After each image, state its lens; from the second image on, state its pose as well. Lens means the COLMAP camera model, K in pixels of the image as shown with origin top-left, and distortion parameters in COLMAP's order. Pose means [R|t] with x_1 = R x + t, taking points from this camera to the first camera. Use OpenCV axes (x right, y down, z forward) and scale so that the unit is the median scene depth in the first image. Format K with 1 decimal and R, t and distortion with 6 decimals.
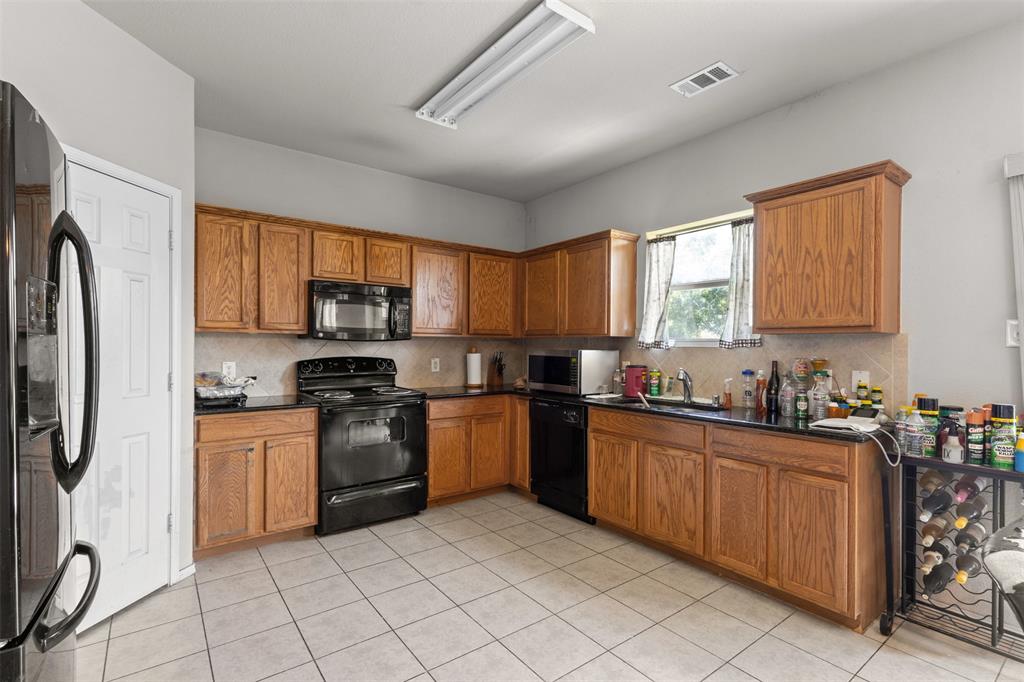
lens RADIAL K [[478.7, 0, 510.2], [0, 478.7, 345.9], [0, 0, 1]] dist [0.003134, 0.000768]
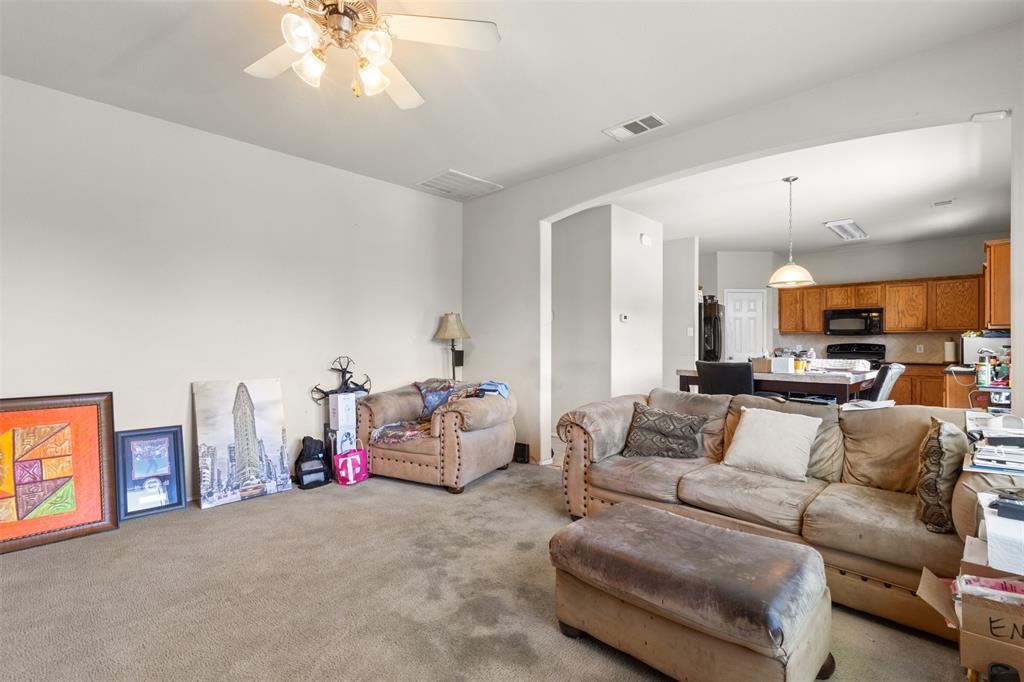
lens RADIAL K [[475.3, 0, 512.0], [0, 475.3, 341.0], [0, 0, 1]] dist [0.005166, 0.000639]
pose [[0.150491, -0.011138, -0.988549, 1.566390], [-0.001377, 0.999933, -0.011476, 0.040796], [0.988610, 0.003089, 0.150466, -0.819457]]
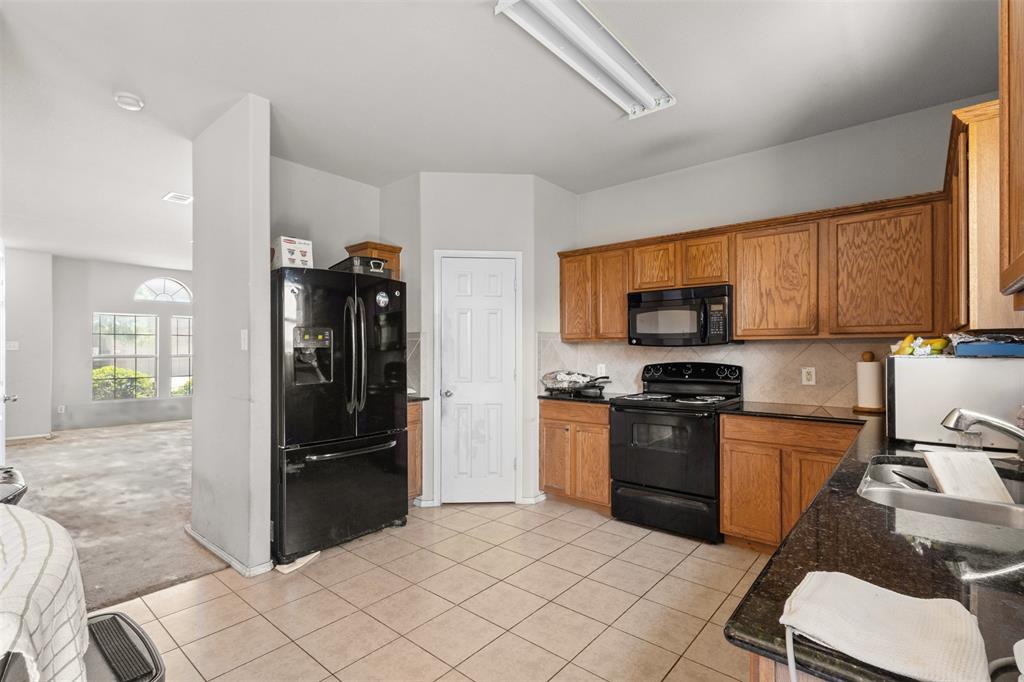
lens RADIAL K [[478.7, 0, 510.2], [0, 478.7, 345.9], [0, 0, 1]] dist [0.003134, 0.000768]
pose [[0.217664, -0.013751, -0.975927, 0.587406], [0.003258, 0.999905, -0.013362, 0.000825], [0.976018, -0.000271, 0.217688, 0.450845]]
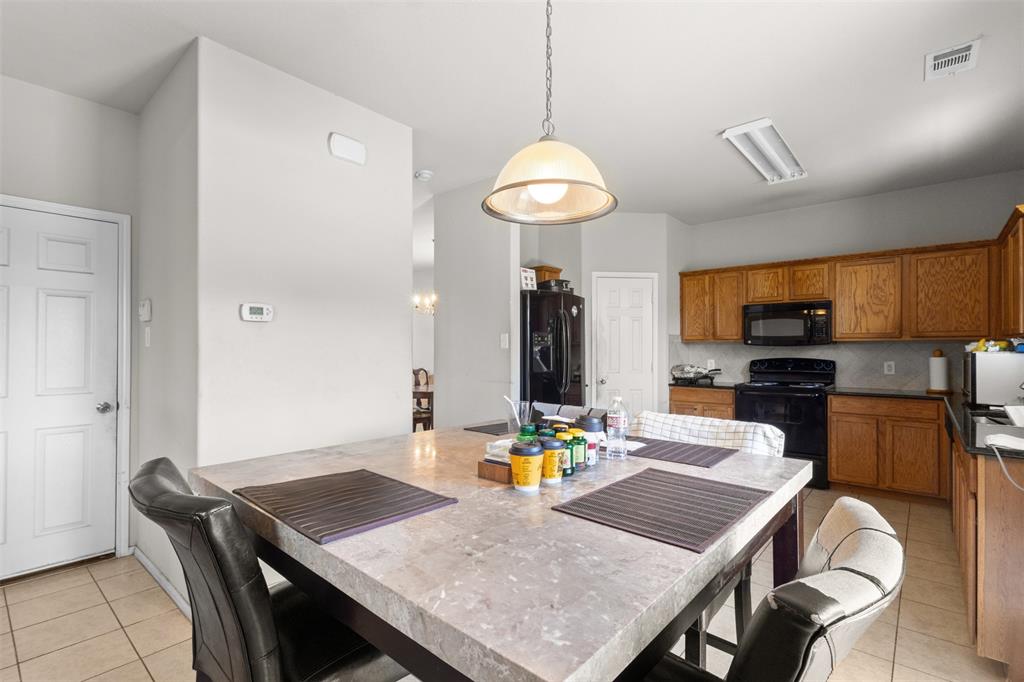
lens RADIAL K [[478.7, 0, 510.2], [0, 478.7, 345.9], [0, 0, 1]] dist [0.003134, 0.000768]
pose [[0.208782, -0.011404, -0.977896, 0.831240], [0.001448, 0.999935, -0.011352, 0.003842], [0.977961, 0.000954, 0.208784, -0.019187]]
